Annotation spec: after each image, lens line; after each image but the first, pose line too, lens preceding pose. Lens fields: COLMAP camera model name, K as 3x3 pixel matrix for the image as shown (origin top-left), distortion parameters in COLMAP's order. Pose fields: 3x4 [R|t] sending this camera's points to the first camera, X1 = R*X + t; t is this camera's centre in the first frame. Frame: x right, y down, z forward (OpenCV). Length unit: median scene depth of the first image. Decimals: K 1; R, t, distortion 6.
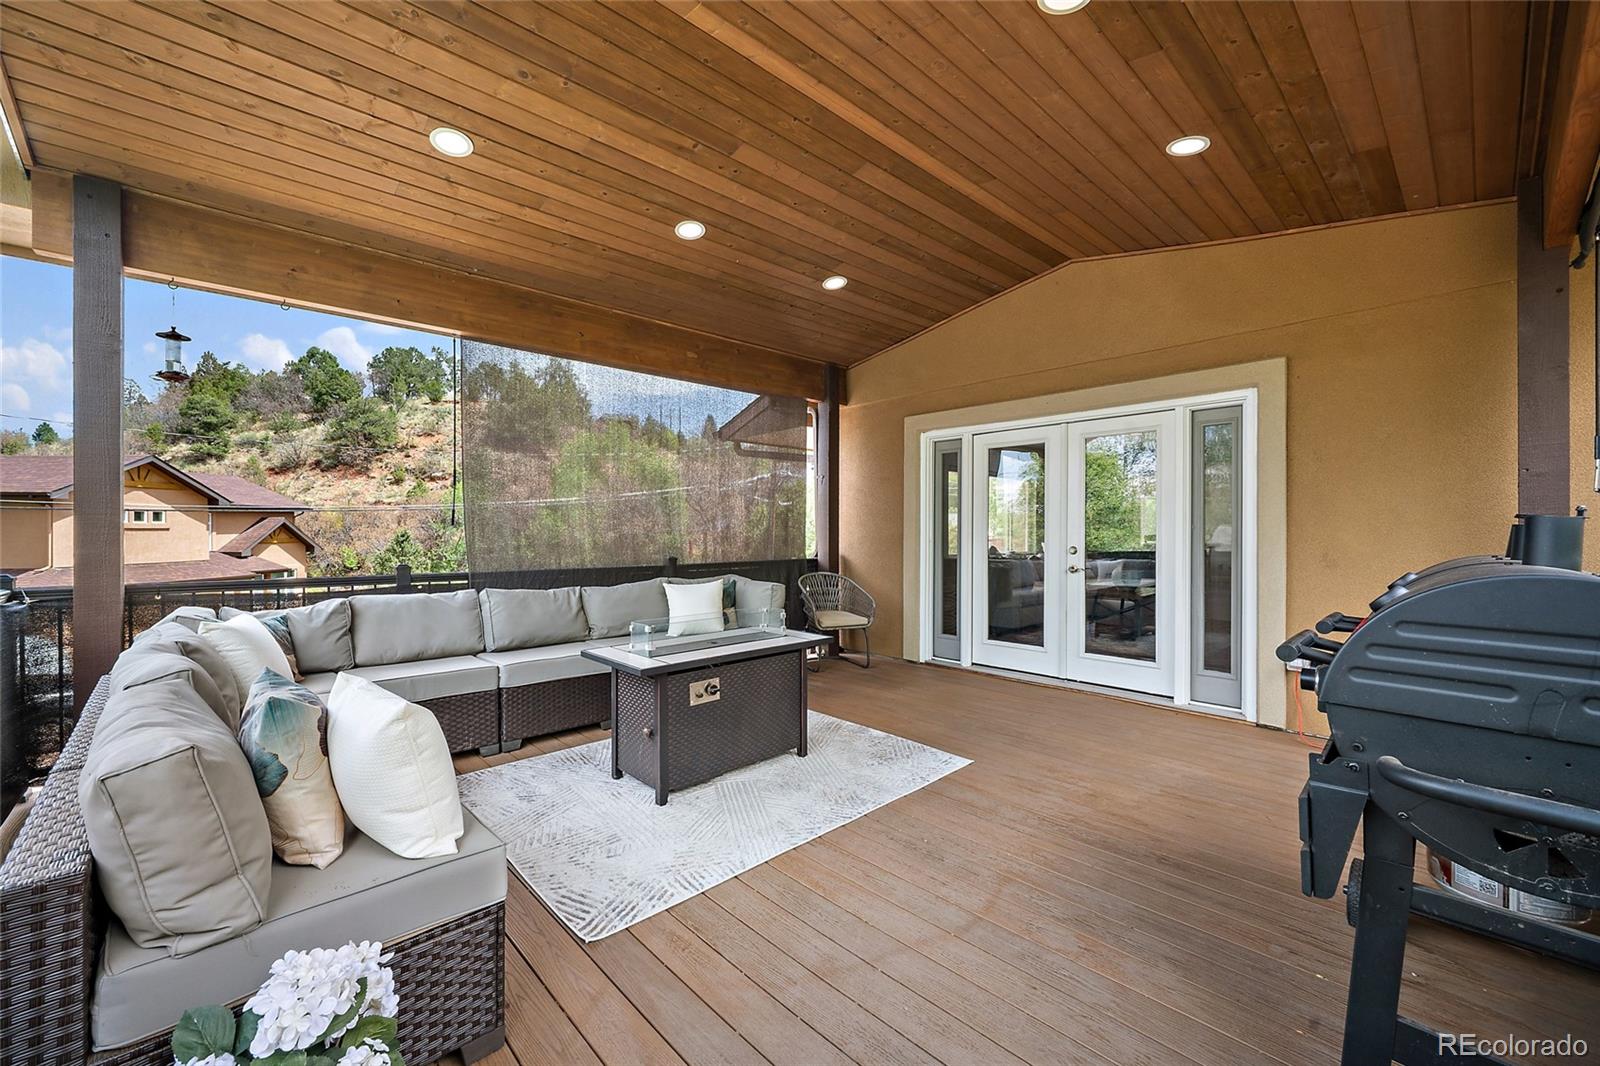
lens RADIAL K [[627.5, 0, 787.5], [0, 627.5, 533.1], [0, 0, 1]] dist [-0.003022, 0.001330]
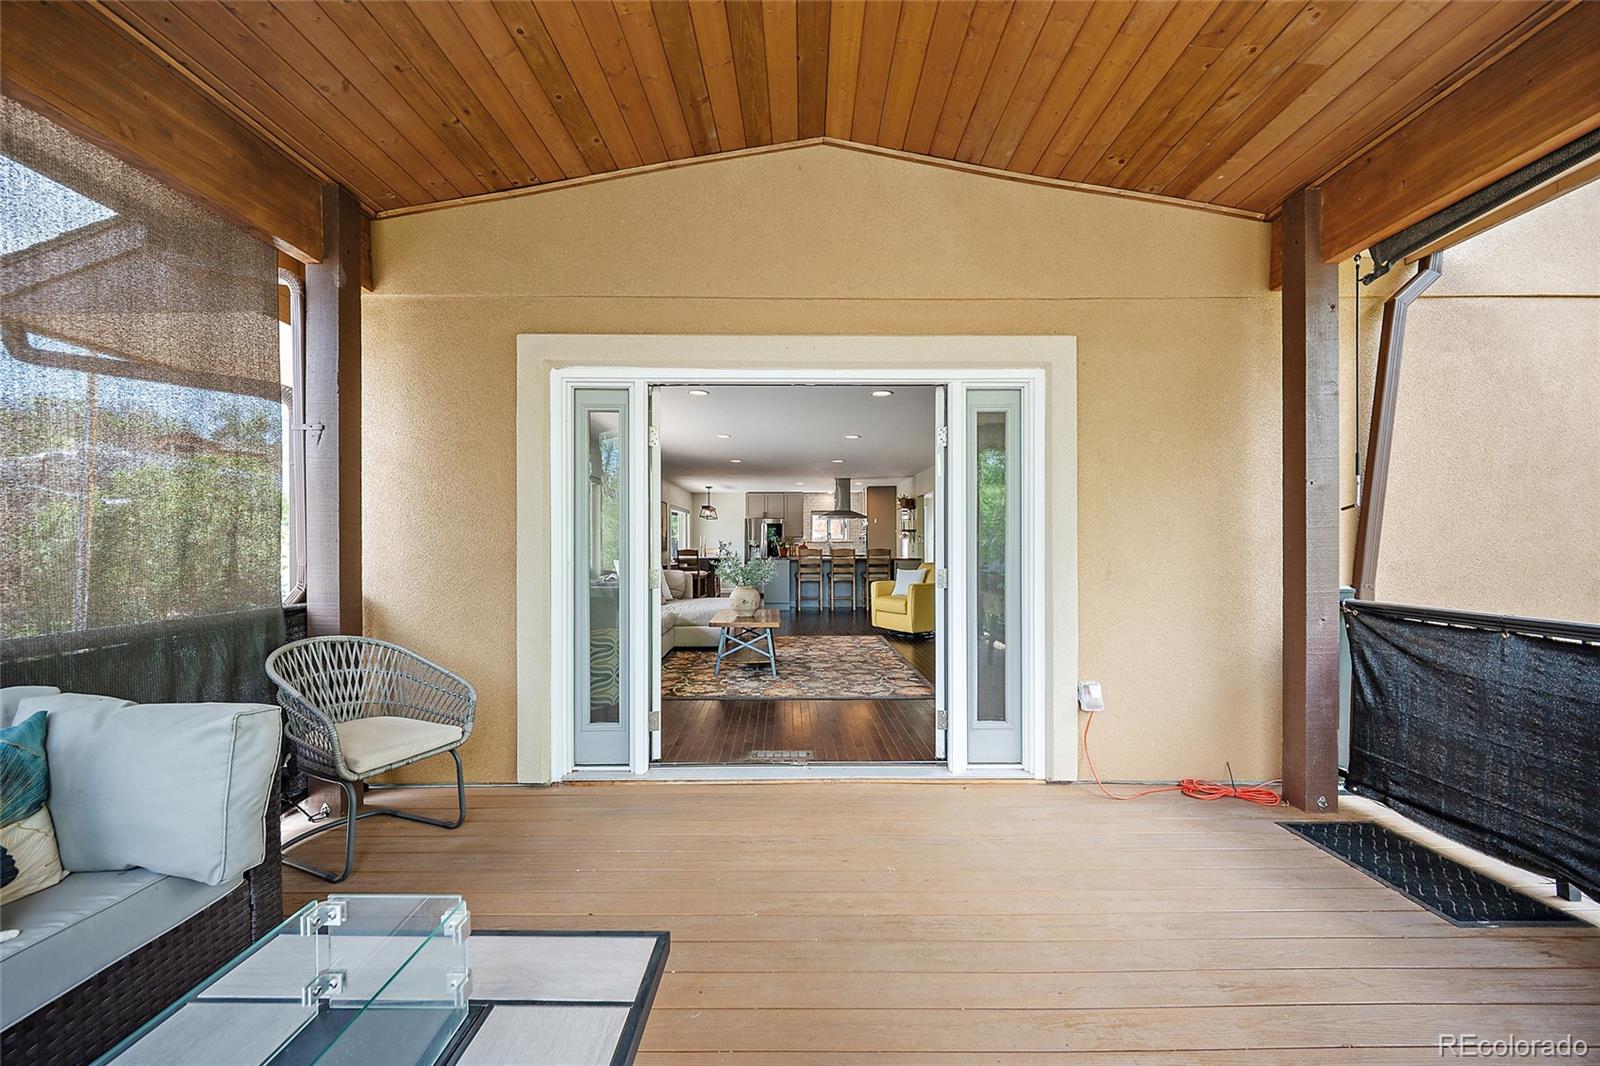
lens RADIAL K [[627.5, 0, 784.3], [0, 627.5, 549.4], [0, 0, 1]] dist [-0.003022, 0.001330]
pose [[0.675113, -0.004811, 0.737699, -0.058942], [0.003813, 0.999988, 0.003032, -0.000664], [-0.737705, 0.000766, 0.675123, 0.488589]]
